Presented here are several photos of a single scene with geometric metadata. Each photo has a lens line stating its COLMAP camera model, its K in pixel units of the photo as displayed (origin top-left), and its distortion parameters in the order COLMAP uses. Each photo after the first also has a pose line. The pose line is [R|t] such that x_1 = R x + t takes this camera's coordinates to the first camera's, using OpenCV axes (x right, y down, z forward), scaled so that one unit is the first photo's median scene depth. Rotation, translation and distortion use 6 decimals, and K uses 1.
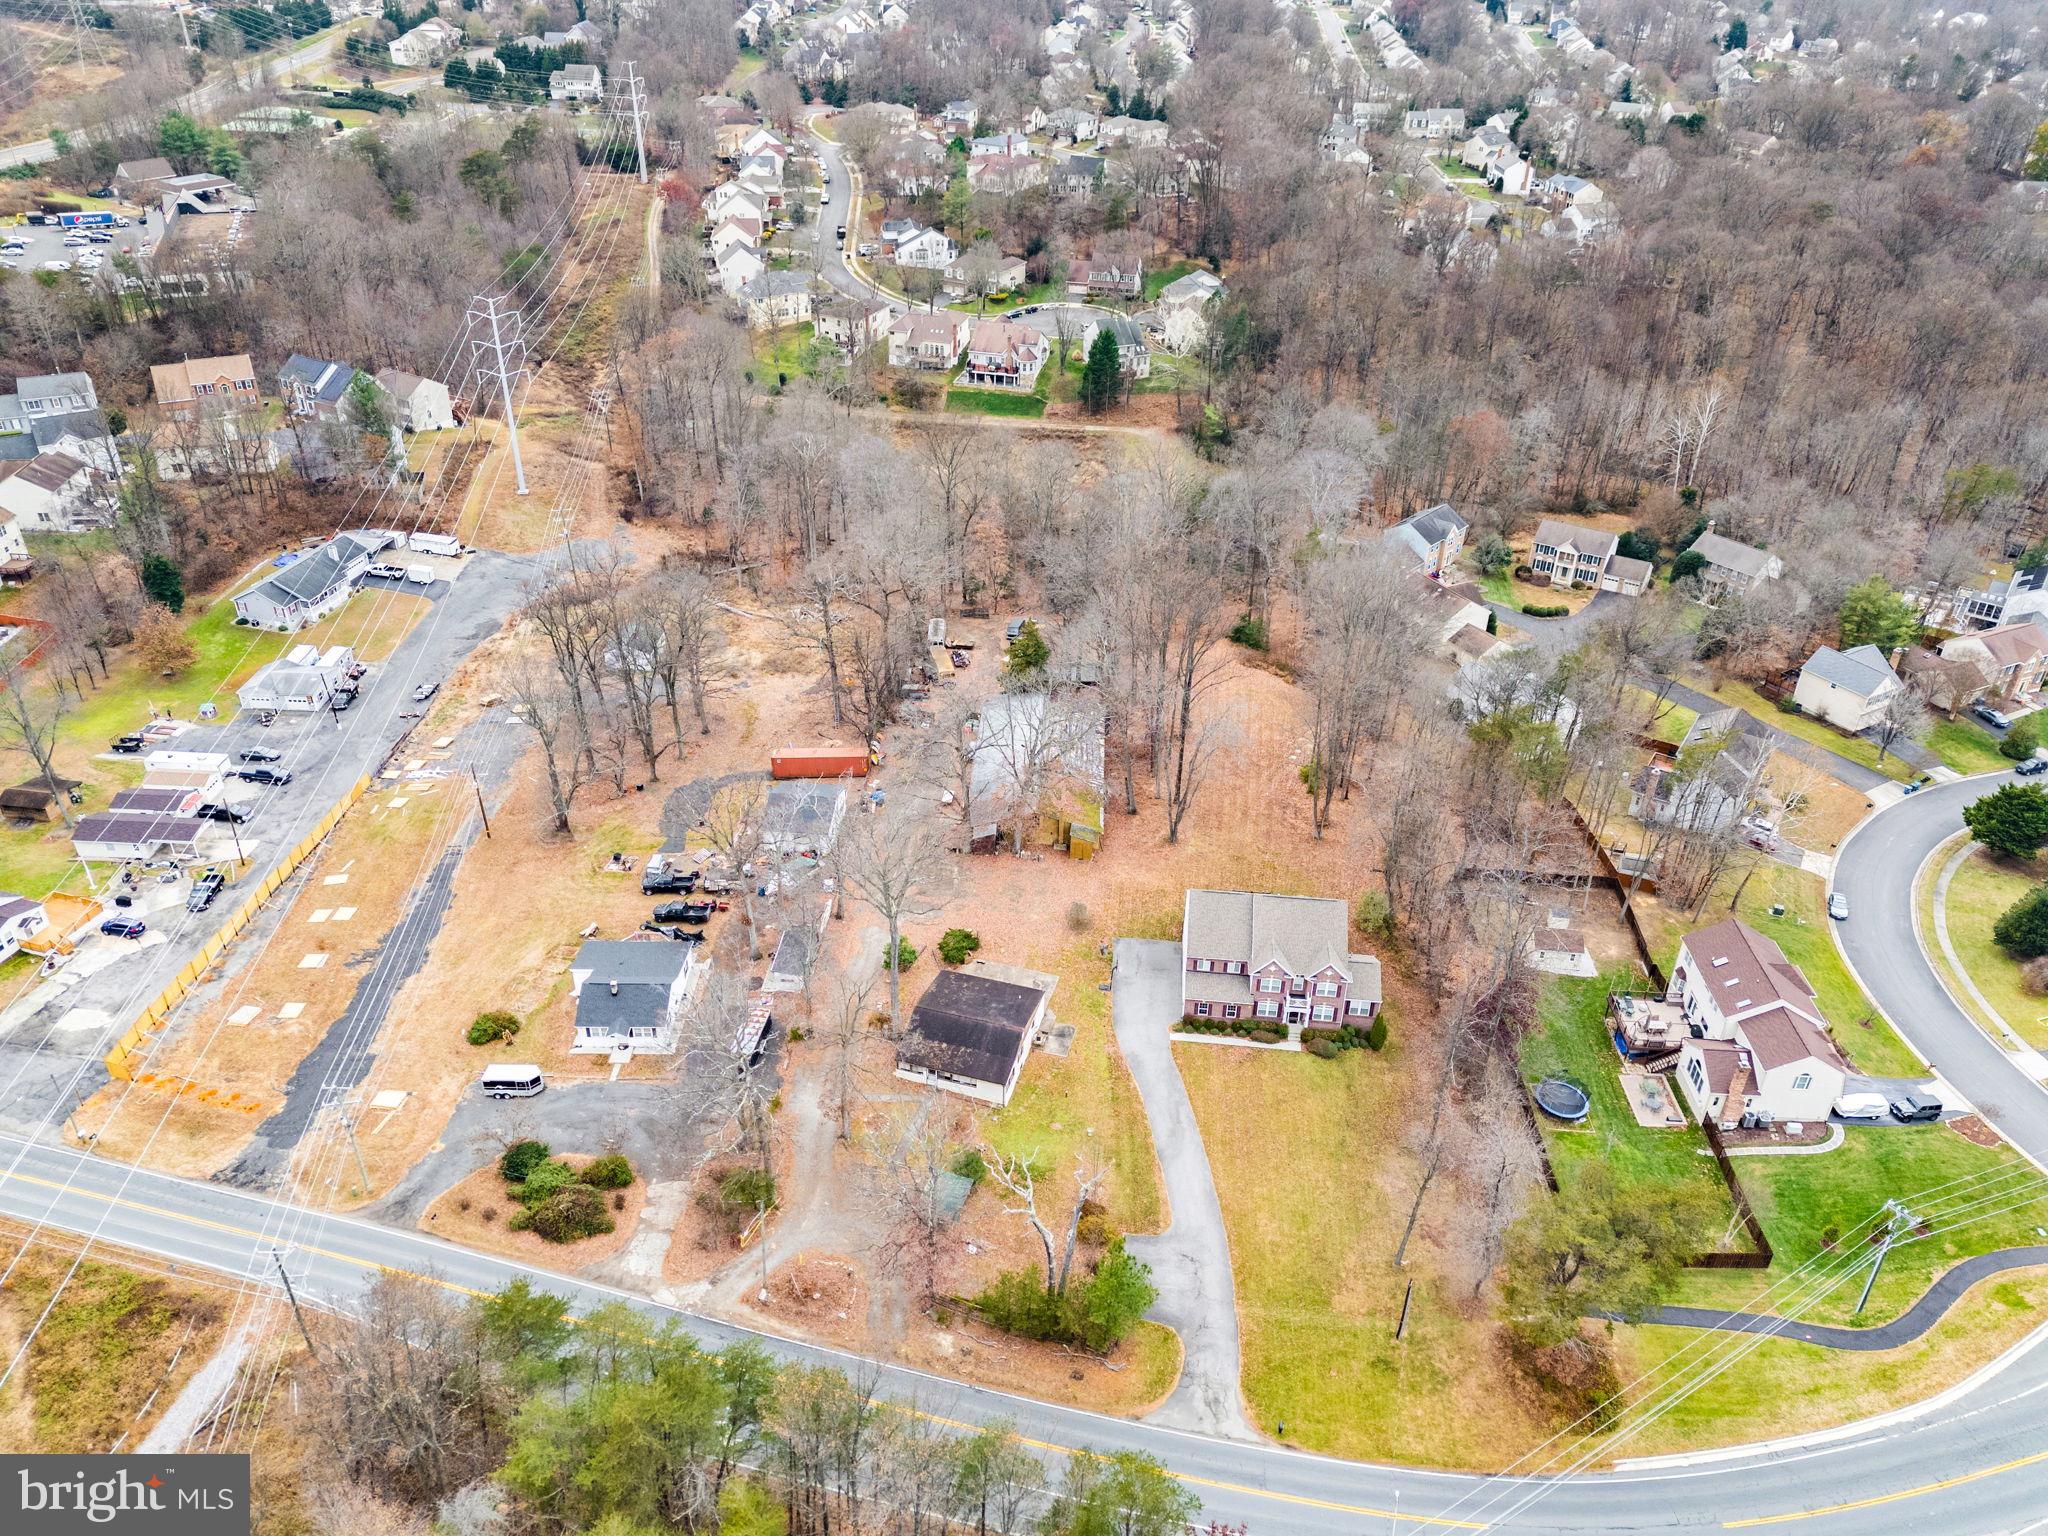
lens RADIAL K [[1525.5, 0, 1024.0], [0, 1525.5, 768.0], [0, 0, 1]] dist [0.078101, -0.069825]
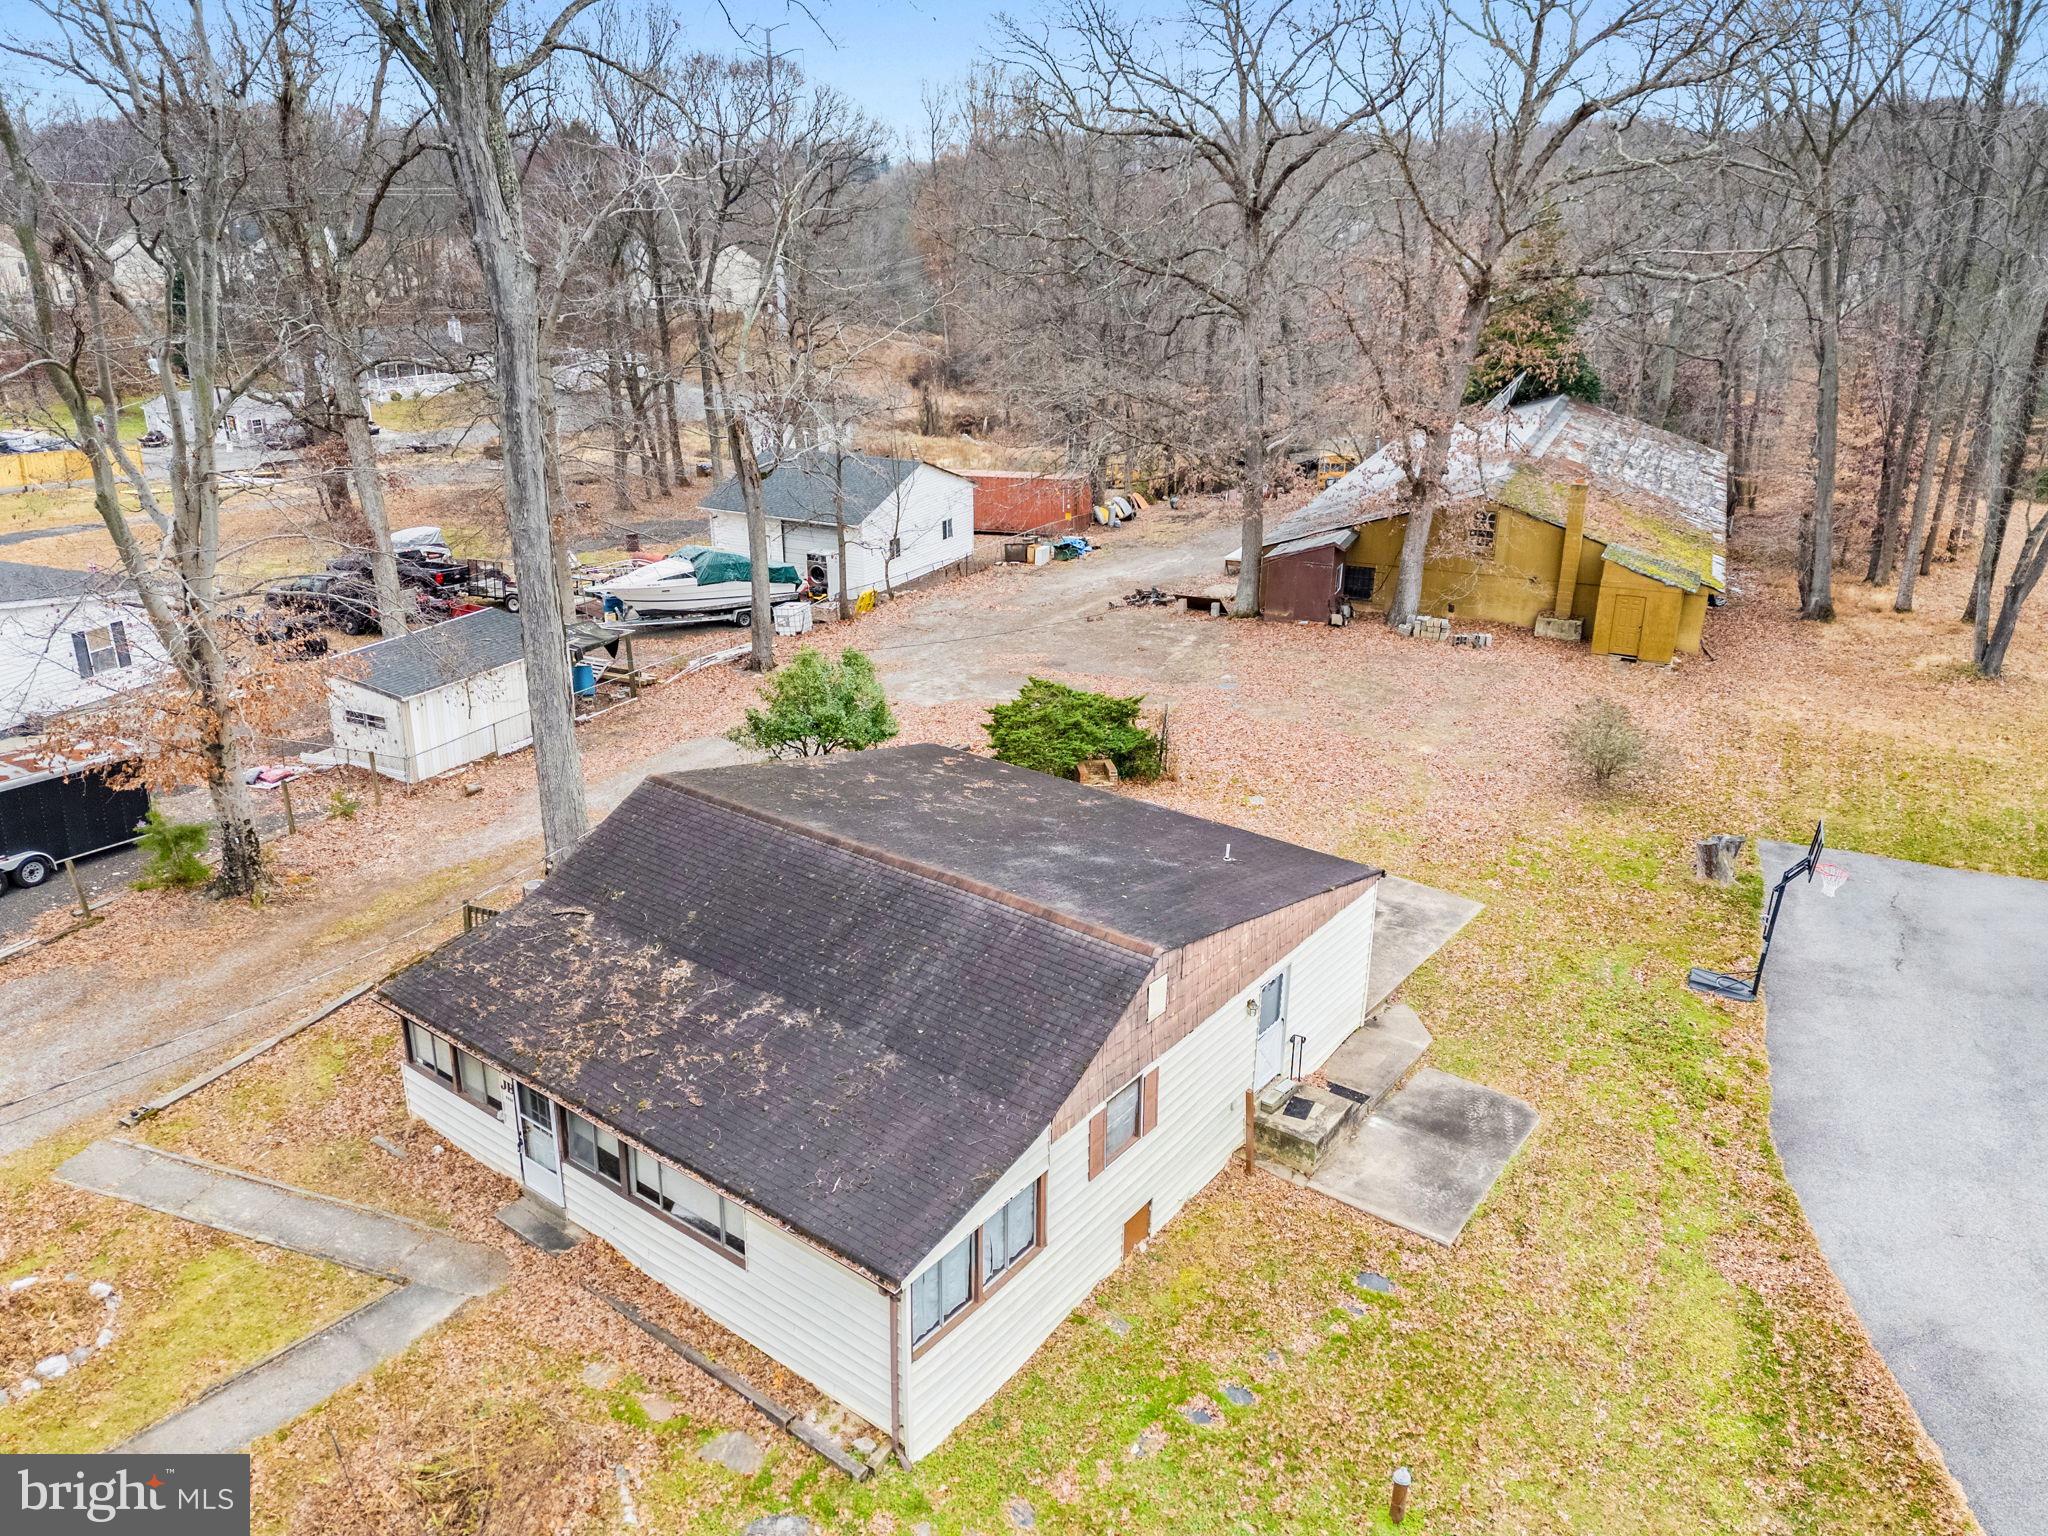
lens RADIAL K [[1489.7, 0, 1035.6], [0, 1489.7, 769.3], [0, 0, 1]] dist [0.059483, -0.044467]
pose [[0.937853, 0.125711, -0.323464, 0.030712], [-0.189633, 0.966261, -0.174294, 0.173074], [0.290640, 0.224802, 0.930050, 0.818412]]
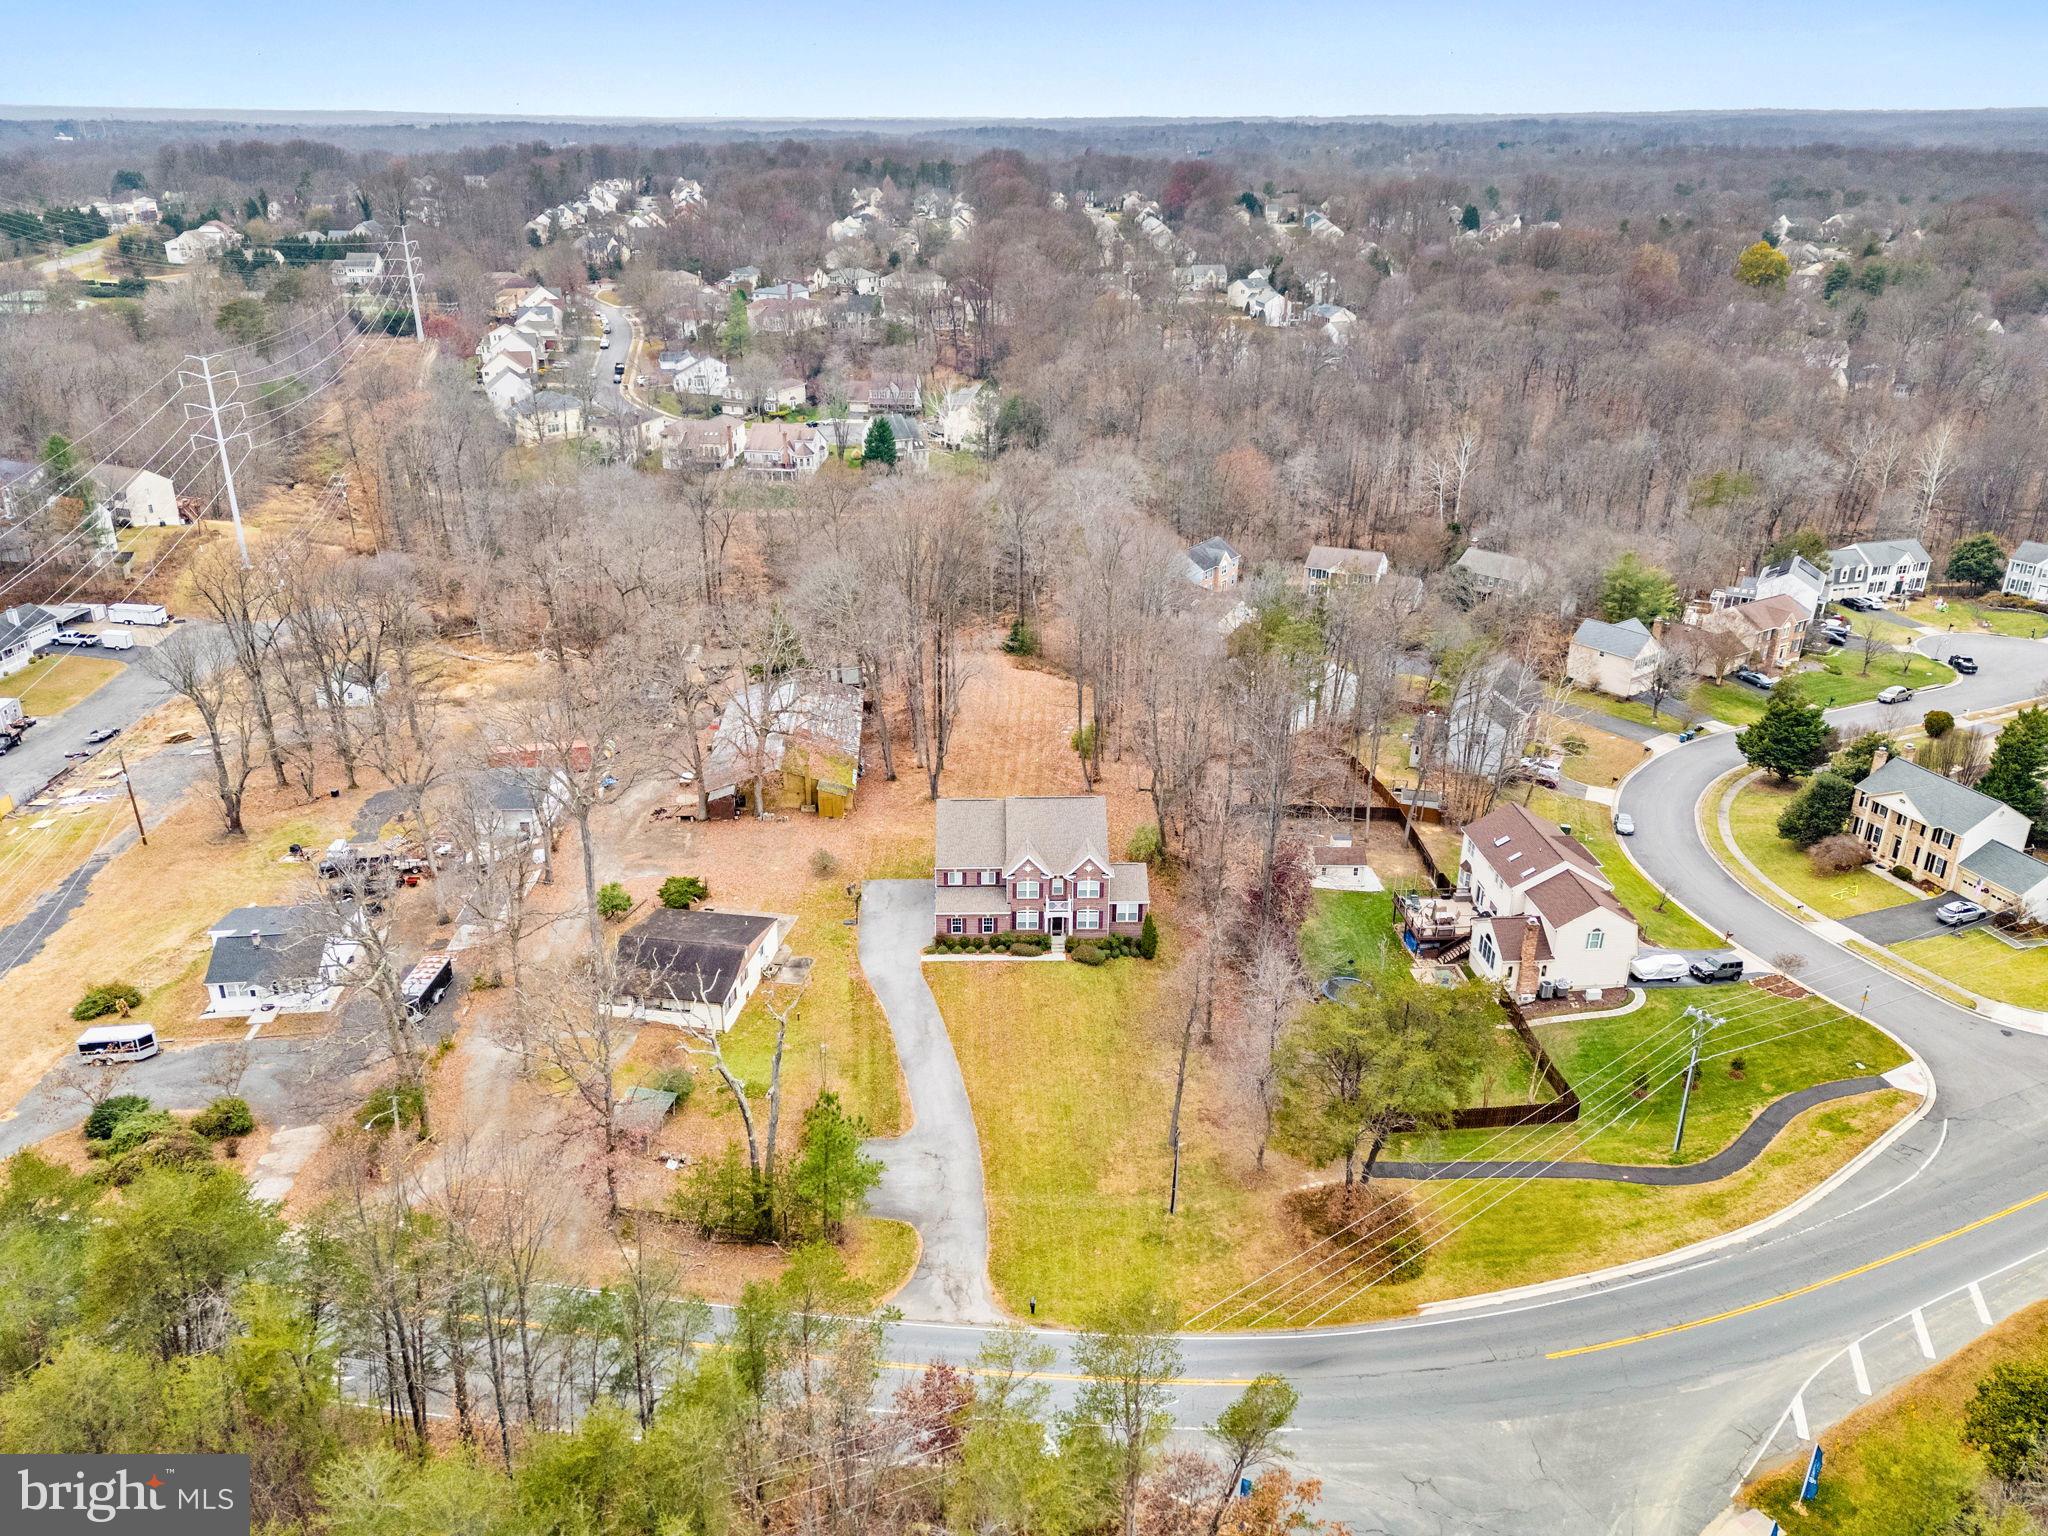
lens RADIAL K [[1525.5, 0, 1024.0], [0, 1525.5, 768.0], [0, 0, 1]] dist [0.078101, -0.069825]
pose [[0.993477, -0.052727, 0.101113, 0.070789], [0.067935, 0.985824, -0.153415, 0.205285], [-0.091591, 0.159283, 0.982975, 0.103779]]
